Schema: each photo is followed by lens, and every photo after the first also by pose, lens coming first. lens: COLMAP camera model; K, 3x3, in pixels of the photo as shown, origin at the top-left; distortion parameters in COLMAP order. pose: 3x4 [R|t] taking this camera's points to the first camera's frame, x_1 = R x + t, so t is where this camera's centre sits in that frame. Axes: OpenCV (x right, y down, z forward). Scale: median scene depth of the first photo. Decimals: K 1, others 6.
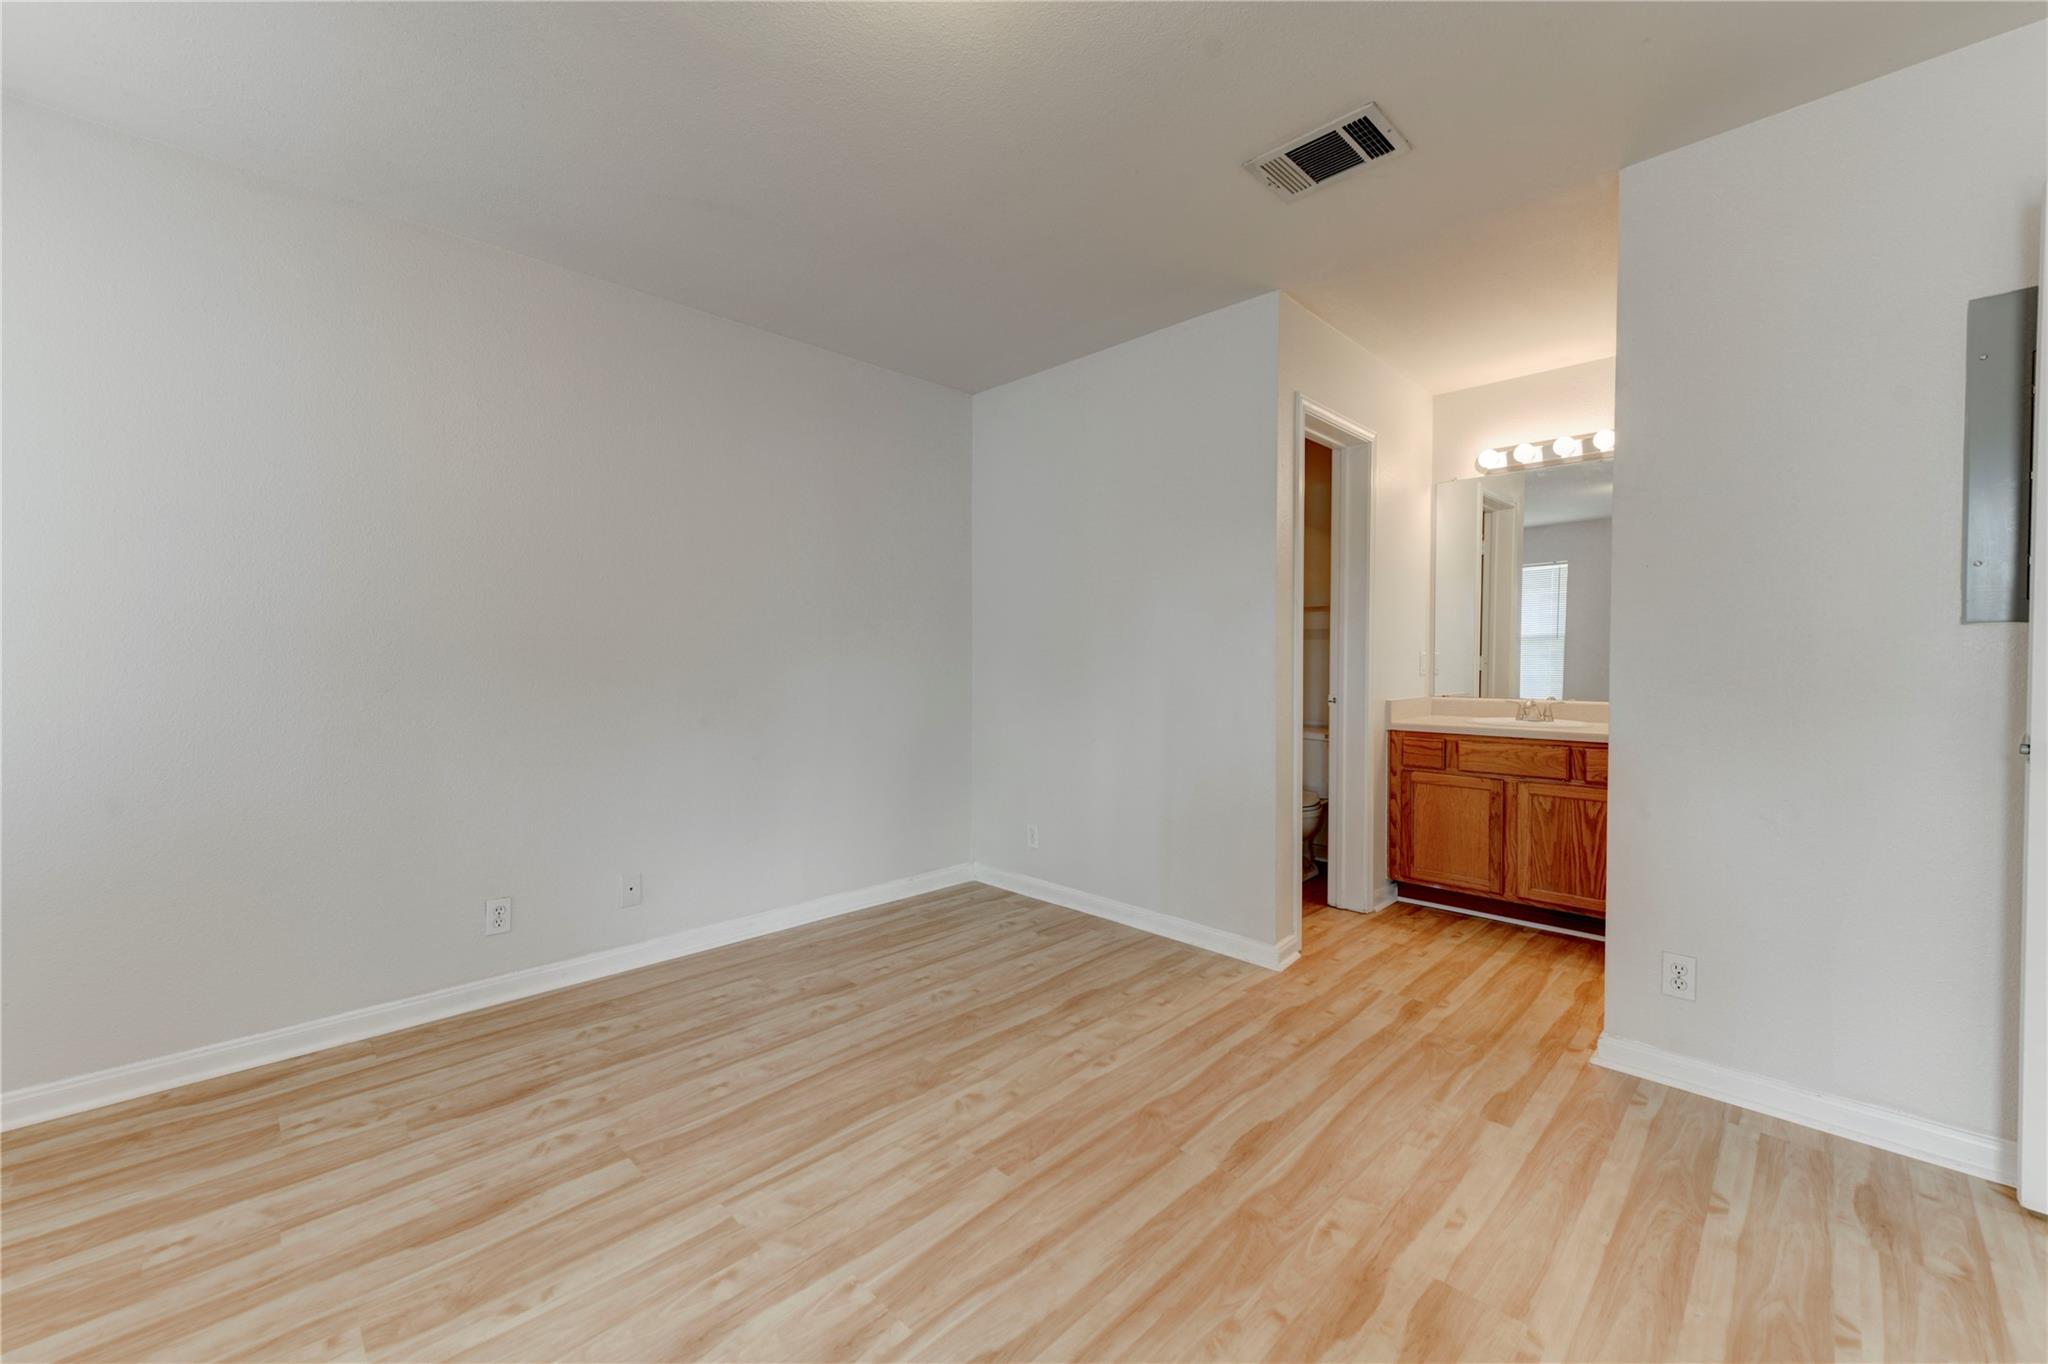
lens RADIAL K [[800.2, 0, 1033.8], [0, 800.2, 669.8], [0, 0, 1]] dist [0.004274, -0.001226]
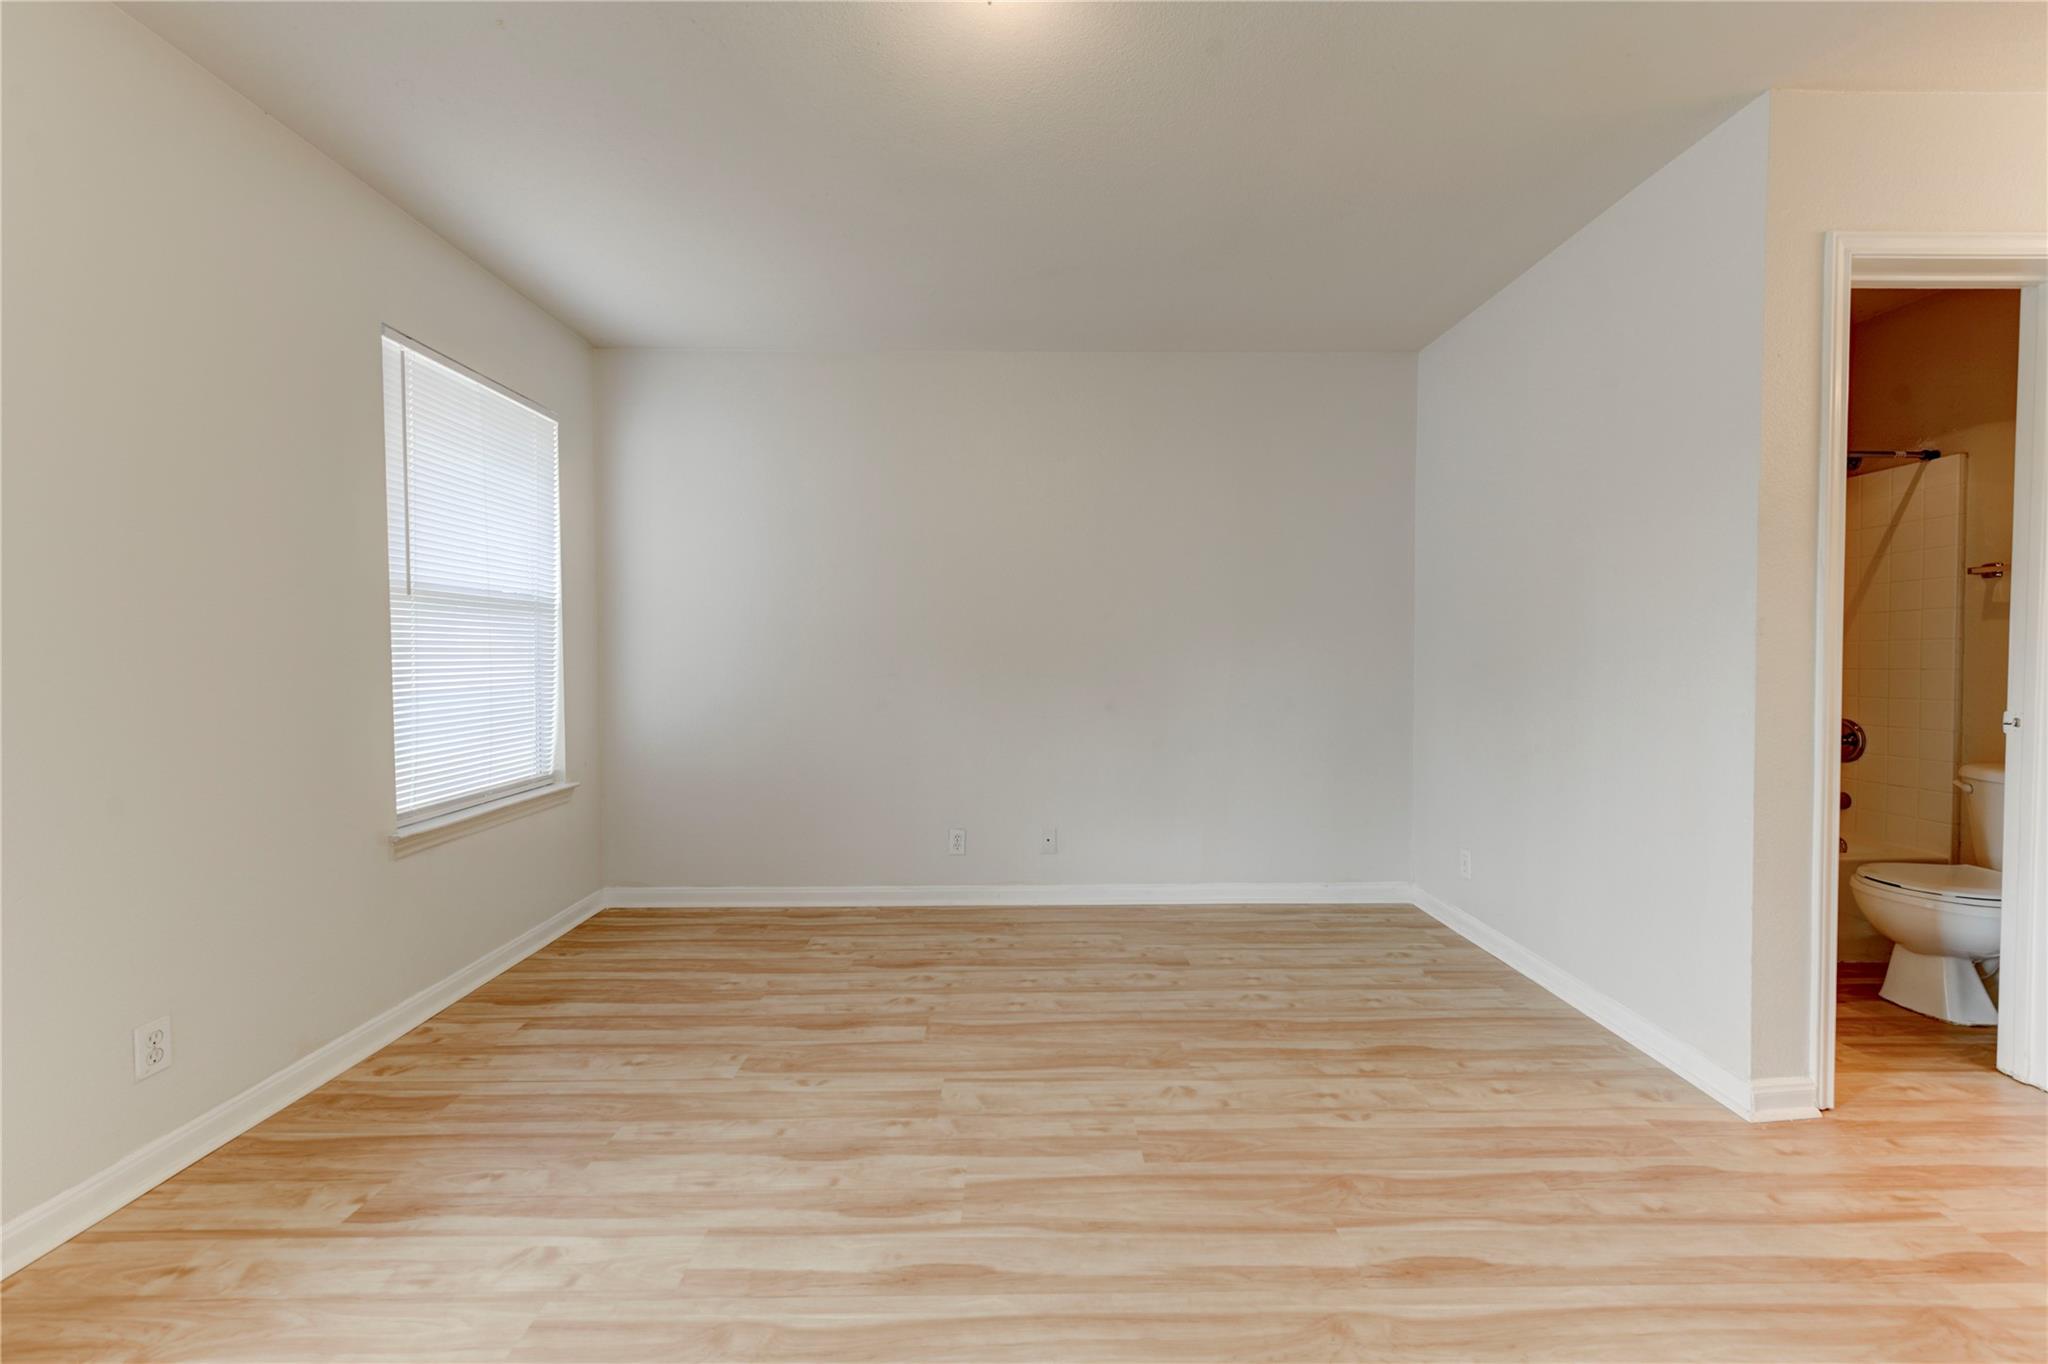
lens RADIAL K [[800.2, 0, 1036.0], [0, 800.2, 668.8], [0, 0, 1]] dist [0.004274, -0.001226]
pose [[0.715077, 0.011647, -0.698949, 0.502566], [-0.006849, 0.999930, 0.009655, -0.003421], [0.699013, -0.002117, 0.715106, 0.155643]]
